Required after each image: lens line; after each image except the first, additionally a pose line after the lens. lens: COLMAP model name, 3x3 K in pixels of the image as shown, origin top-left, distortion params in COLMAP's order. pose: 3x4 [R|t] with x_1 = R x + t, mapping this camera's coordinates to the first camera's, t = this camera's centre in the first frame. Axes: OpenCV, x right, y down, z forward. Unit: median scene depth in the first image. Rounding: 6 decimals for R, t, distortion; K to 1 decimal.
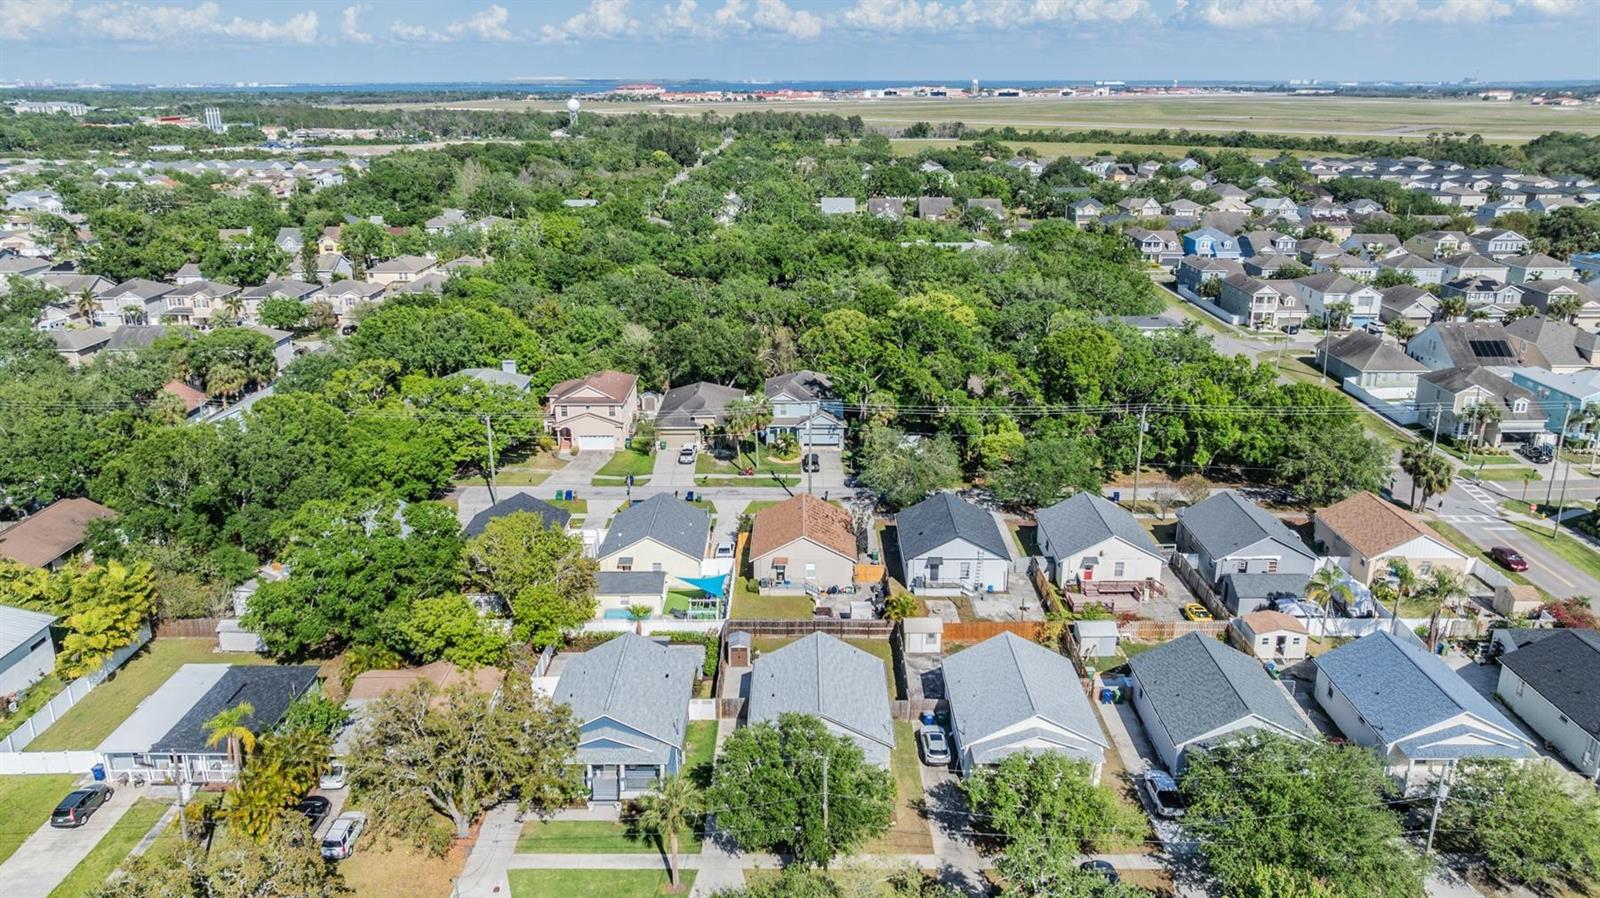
lens RADIAL K [[1123.0, 0, 789.1], [0, 1123.0, 450.8], [0, 0, 1]] dist [-0.014964, -0.002843]
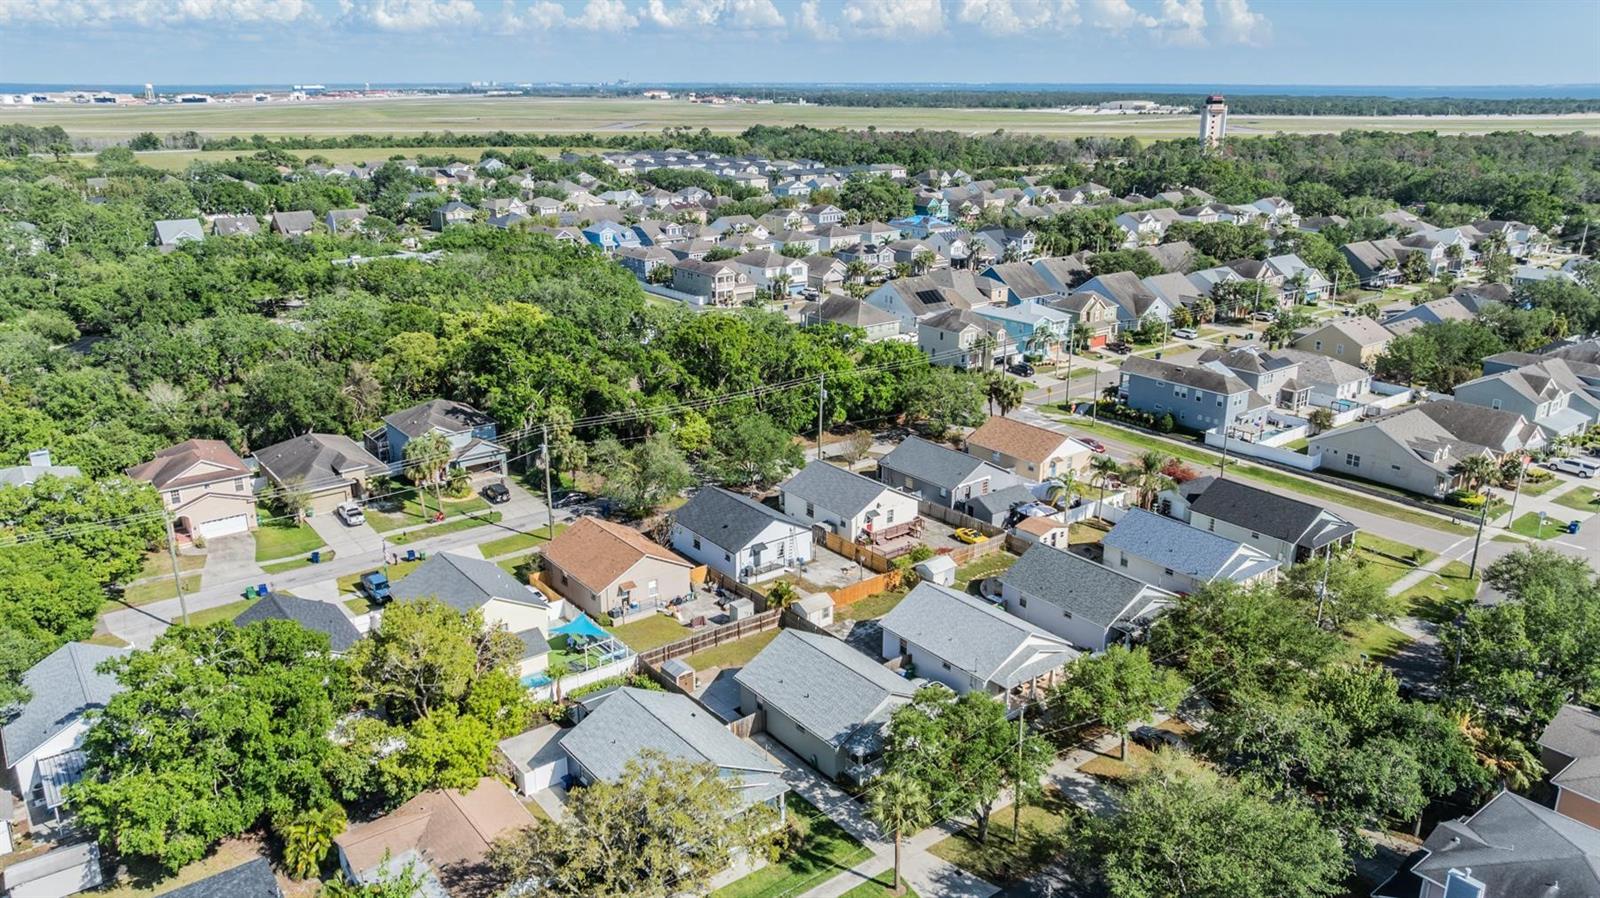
lens RADIAL K [[1123.0, 0, 789.1], [0, 1123.0, 450.8], [0, 0, 1]] dist [-0.014964, -0.002843]
pose [[0.798871, -0.187535, 0.571521, -0.429163], [0.188916, 0.980302, 0.057604, -0.044135], [-0.571066, 0.061951, 0.818563, 0.134279]]
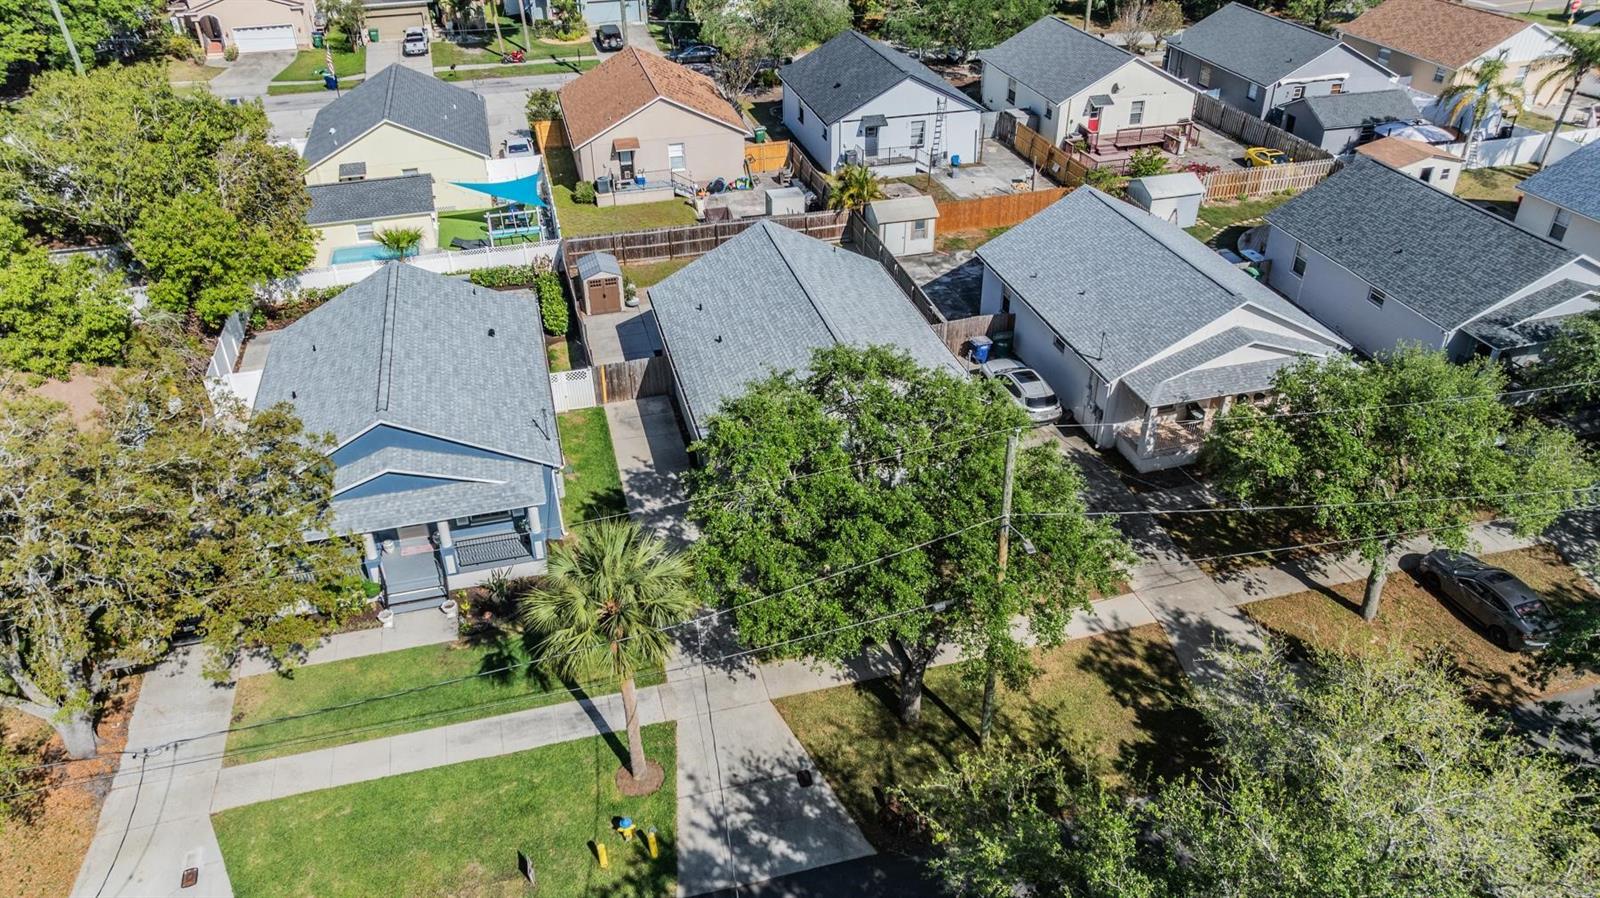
lens RADIAL K [[1123.0, 0, 789.1], [0, 1123.0, 450.8], [0, 0, 1]] dist [-0.014964, -0.002843]
pose [[0.966124, -0.148409, 0.211140, -0.074681], [0.087228, 0.957748, 0.274062, 0.100287], [-0.242892, -0.246361, 0.938248, 0.390380]]
